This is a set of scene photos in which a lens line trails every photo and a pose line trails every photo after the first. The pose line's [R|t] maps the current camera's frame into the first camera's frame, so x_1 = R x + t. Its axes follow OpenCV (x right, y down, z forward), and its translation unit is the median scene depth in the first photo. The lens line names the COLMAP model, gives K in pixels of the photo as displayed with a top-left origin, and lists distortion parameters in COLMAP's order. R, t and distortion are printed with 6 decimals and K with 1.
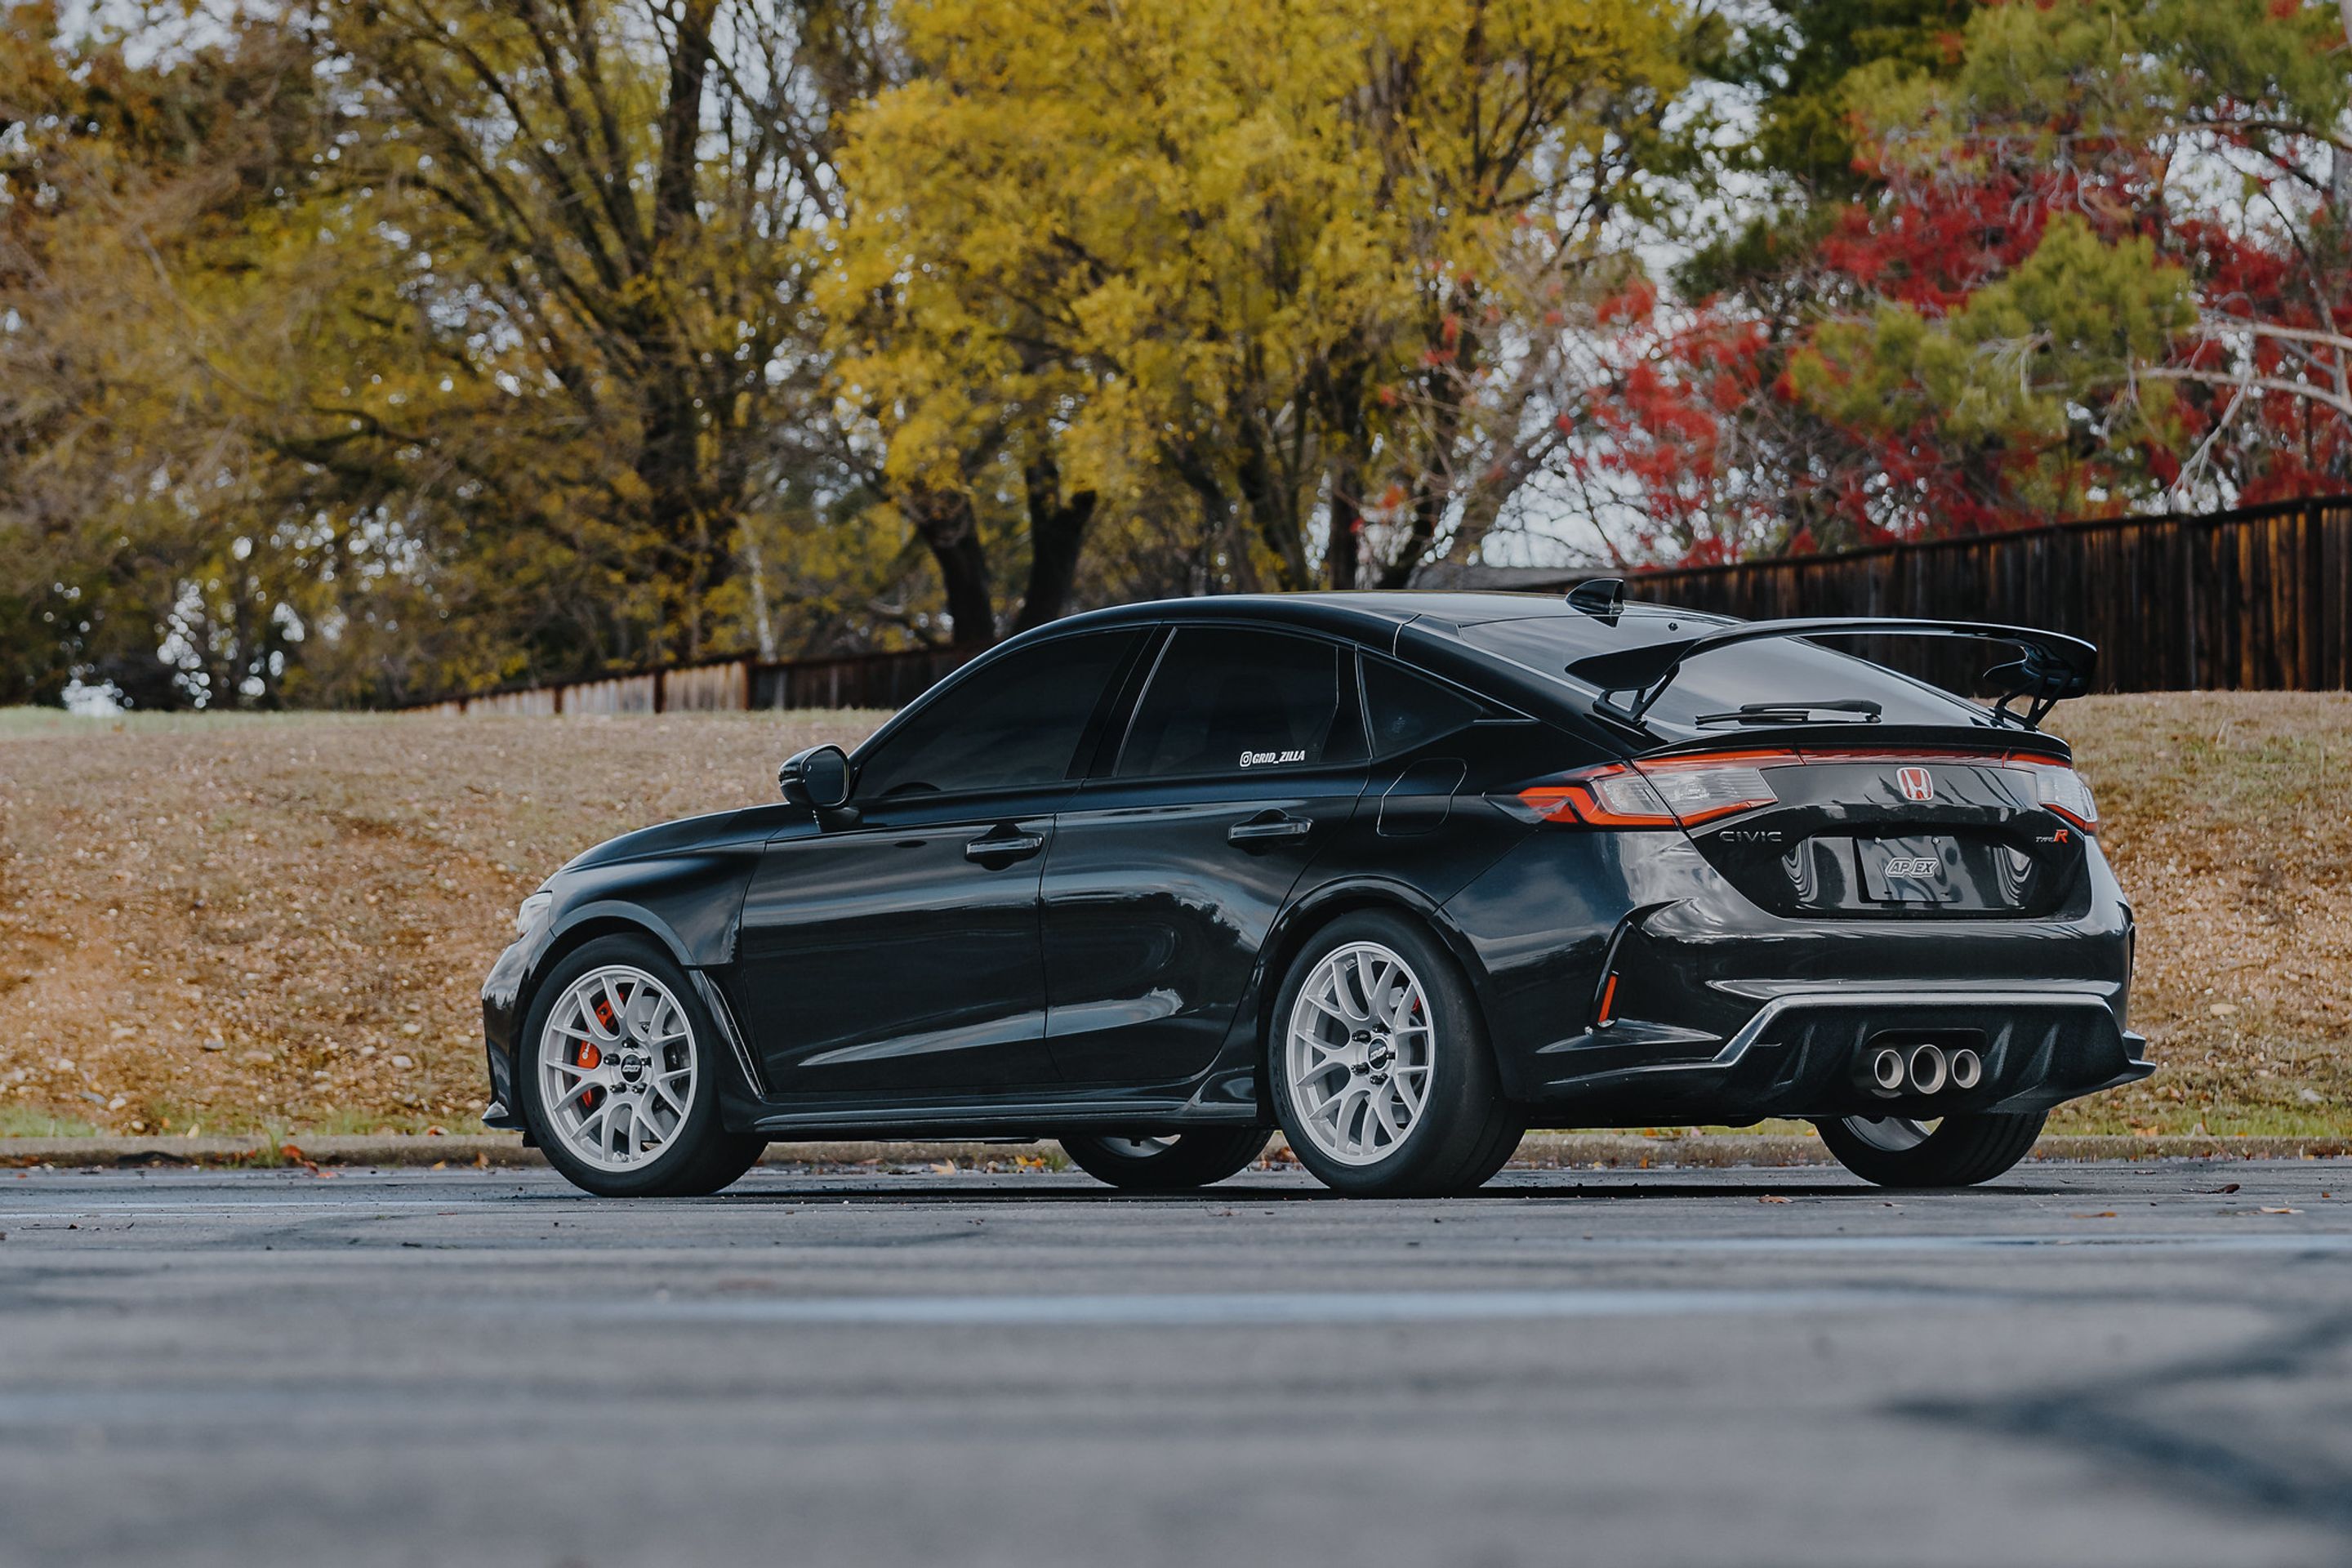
lens RADIAL K [[11557.5, 0, 1176.0], [0, 11557.5, 784.0], [0, 0, 1]] dist [-0.007551, 1.165956]
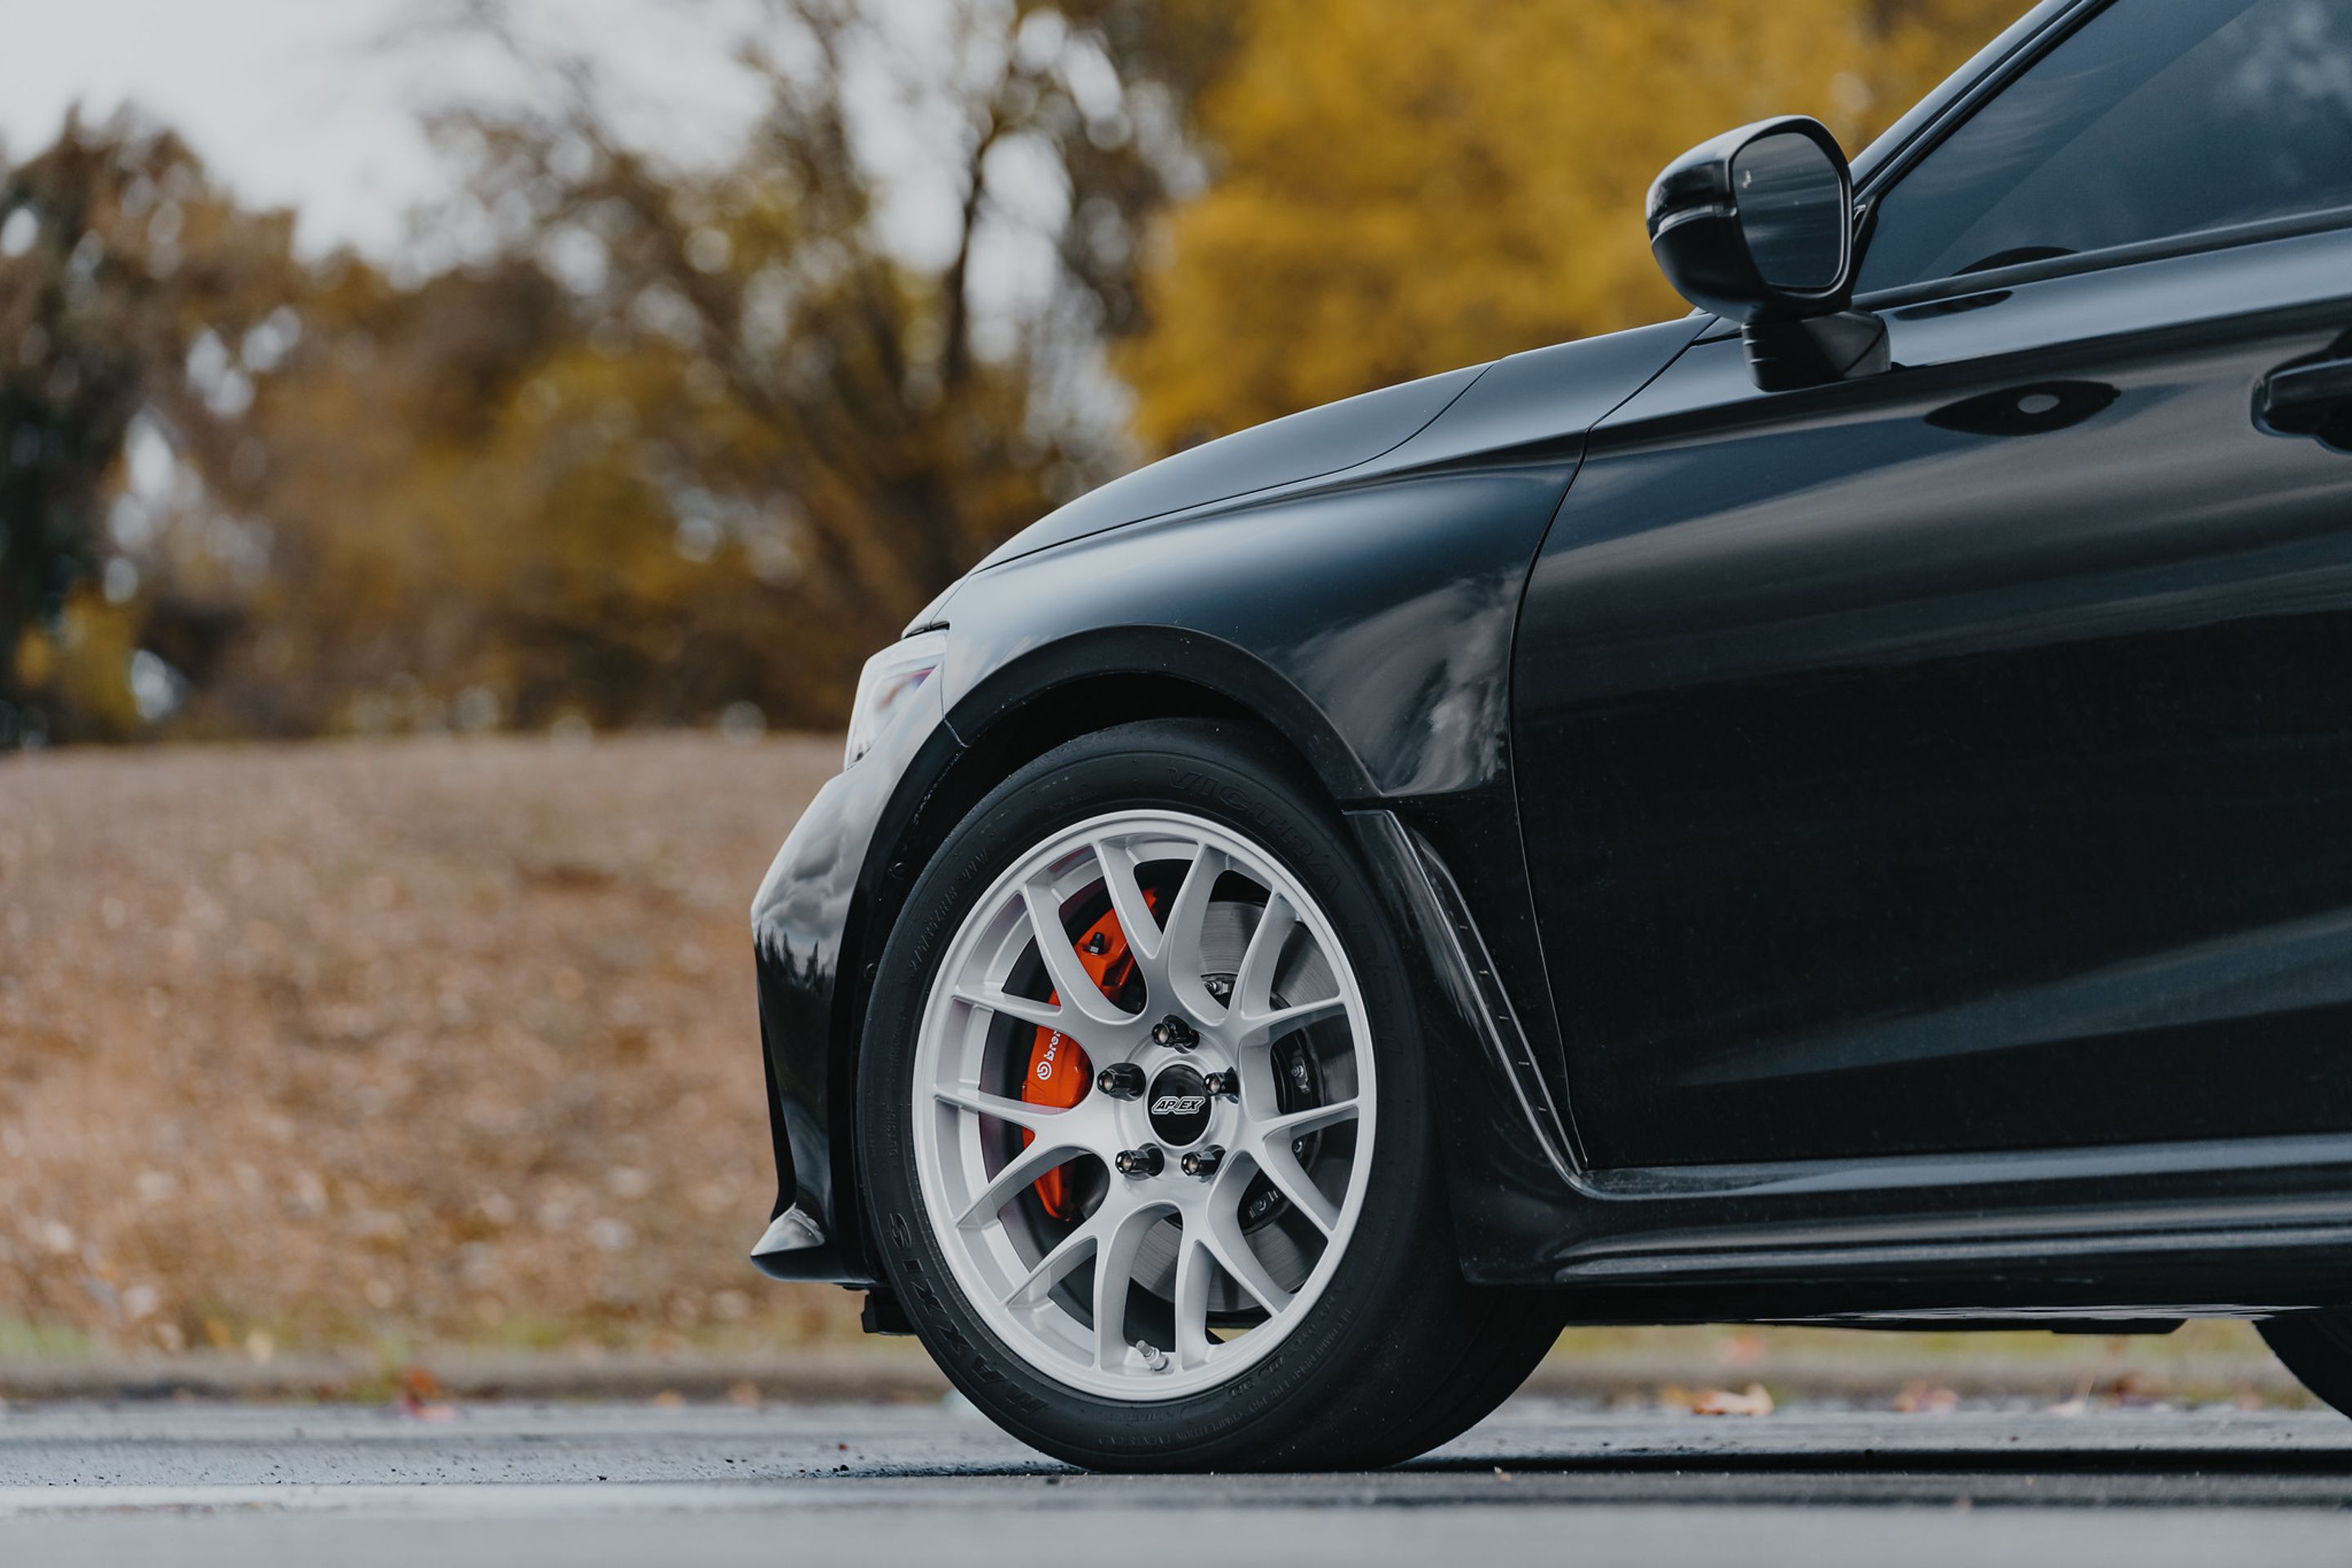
lens RADIAL K [[9870.5, 0, 1176.0], [0, 9870.5, 784.0], [0, 0, 1]] dist [-0.002601, -1.938093]
pose [[0.999863, 0.004548, -0.015902, -0.028924], [-0.005055, 0.999476, -0.031974, 0.016638], [0.015748, 0.032050, 0.999362, 0.476995]]
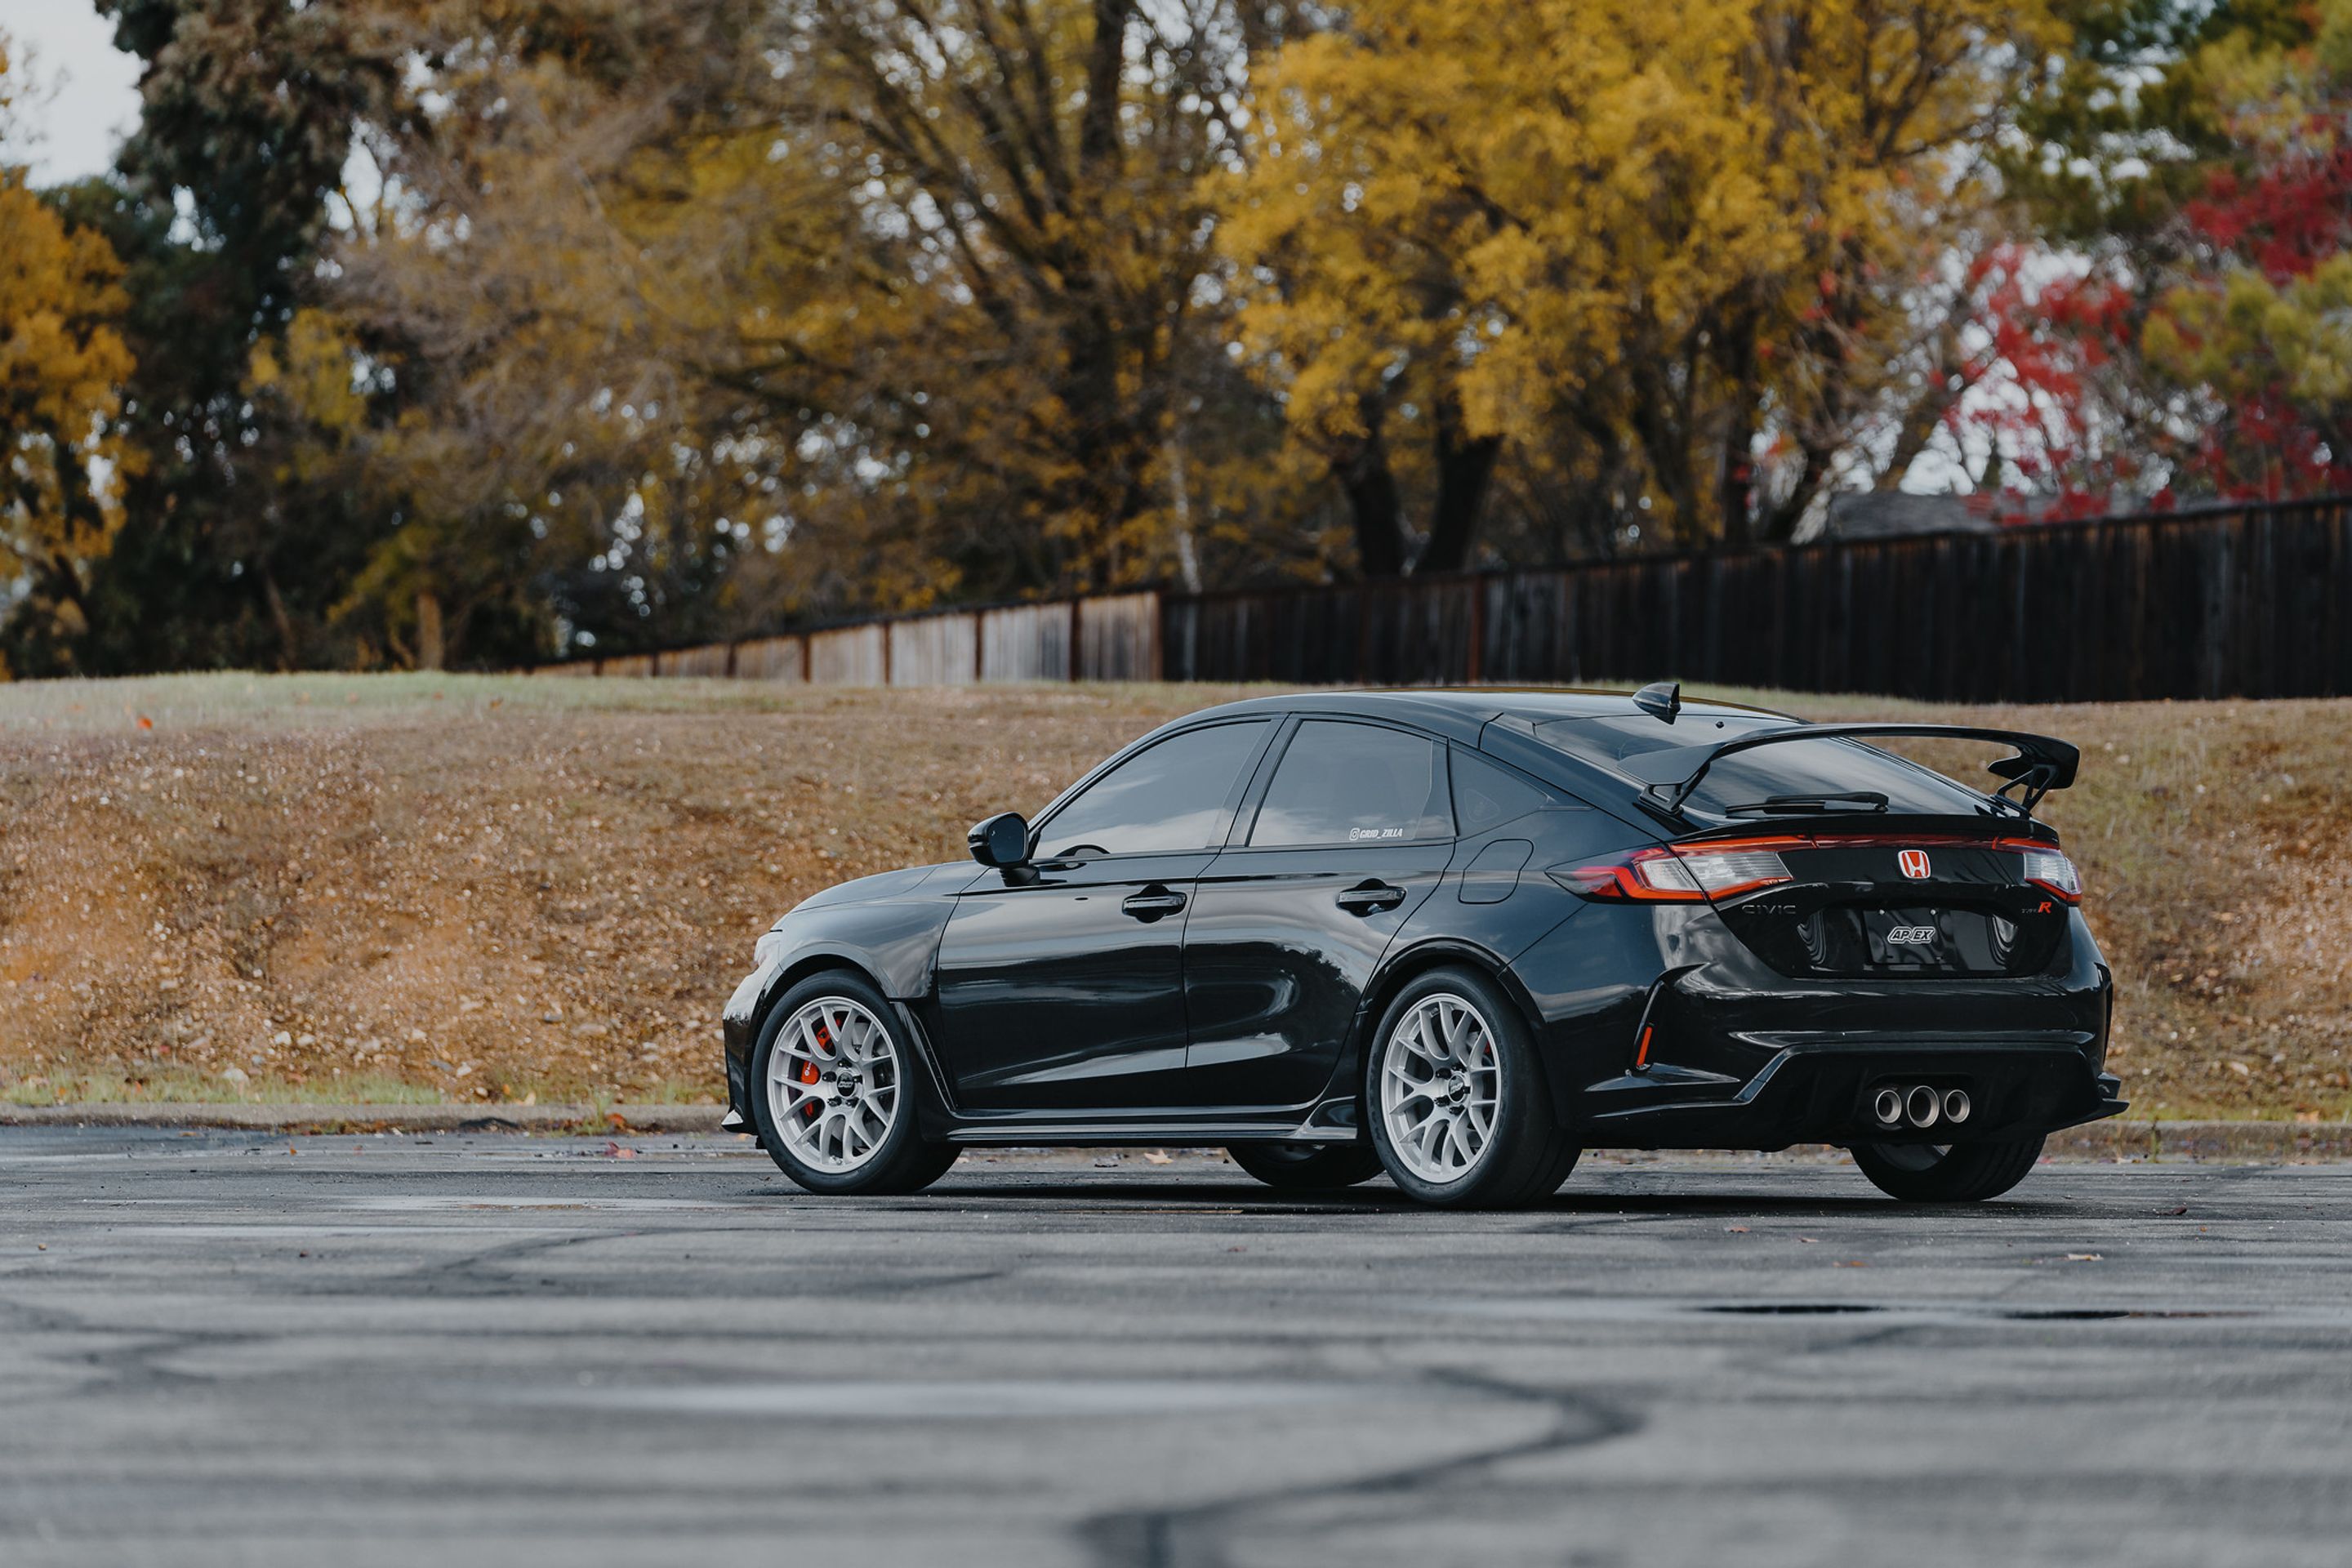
lens RADIAL K [[12096.1, 0, 1176.0], [0, 12096.1, 784.0], [0, 0, 1]] dist [0.247922, 4.766667]
pose [[0.998913, 0.008889, -0.045748, 0.028453], [-0.008332, 0.999889, 0.012342, -0.014343], [0.045853, -0.011947, 0.998877, -0.148597]]
